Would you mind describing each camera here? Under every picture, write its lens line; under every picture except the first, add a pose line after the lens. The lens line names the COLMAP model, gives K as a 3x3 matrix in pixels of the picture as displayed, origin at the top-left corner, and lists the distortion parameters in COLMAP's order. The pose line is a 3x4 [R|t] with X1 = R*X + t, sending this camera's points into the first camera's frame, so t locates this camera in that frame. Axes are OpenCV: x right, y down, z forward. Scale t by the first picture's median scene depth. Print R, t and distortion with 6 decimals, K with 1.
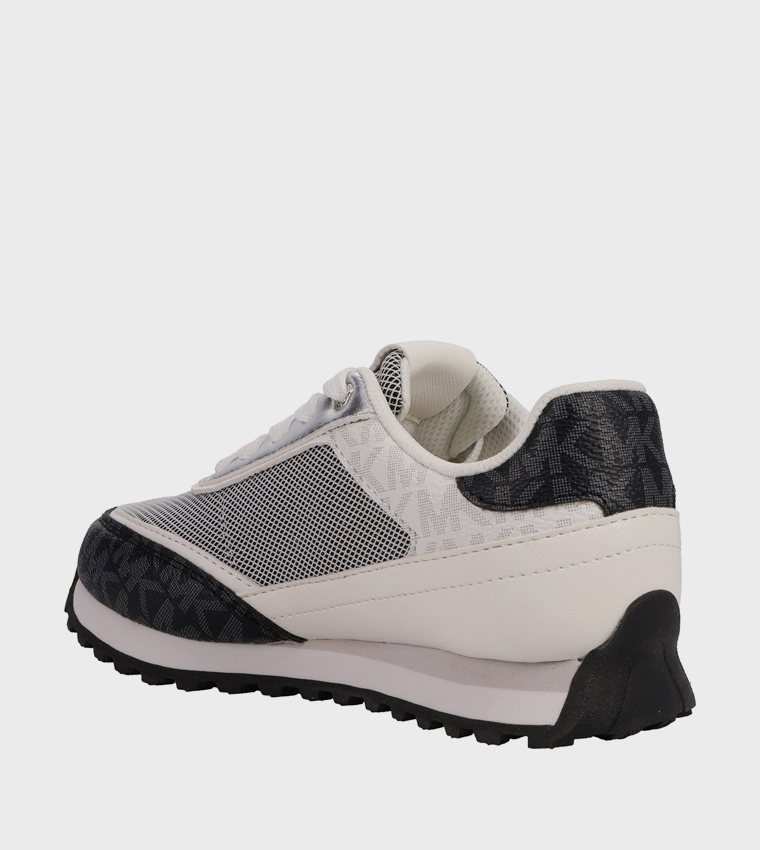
lens RADIAL K [[2239.5, 0, 380.0], [0, 2239.5, 425.0], [0, 0, 1]] dist [-0.016526, 0.206762]
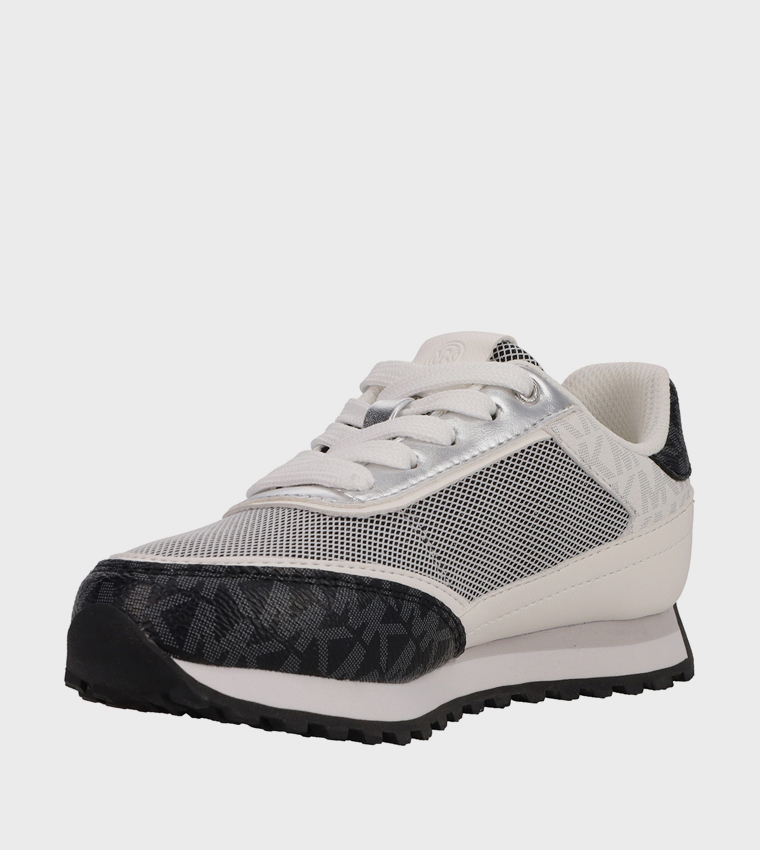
lens RADIAL K [[2239.5, 0, 380.0], [0, 2239.5, 425.0], [0, 0, 1]] dist [-0.016526, 0.206762]
pose [[-0.008857, -0.057425, 0.998311, -1.020369], [0.040549, 0.997508, 0.057738, -0.058241], [-0.999138, 0.040991, -0.006507, 1.096353]]
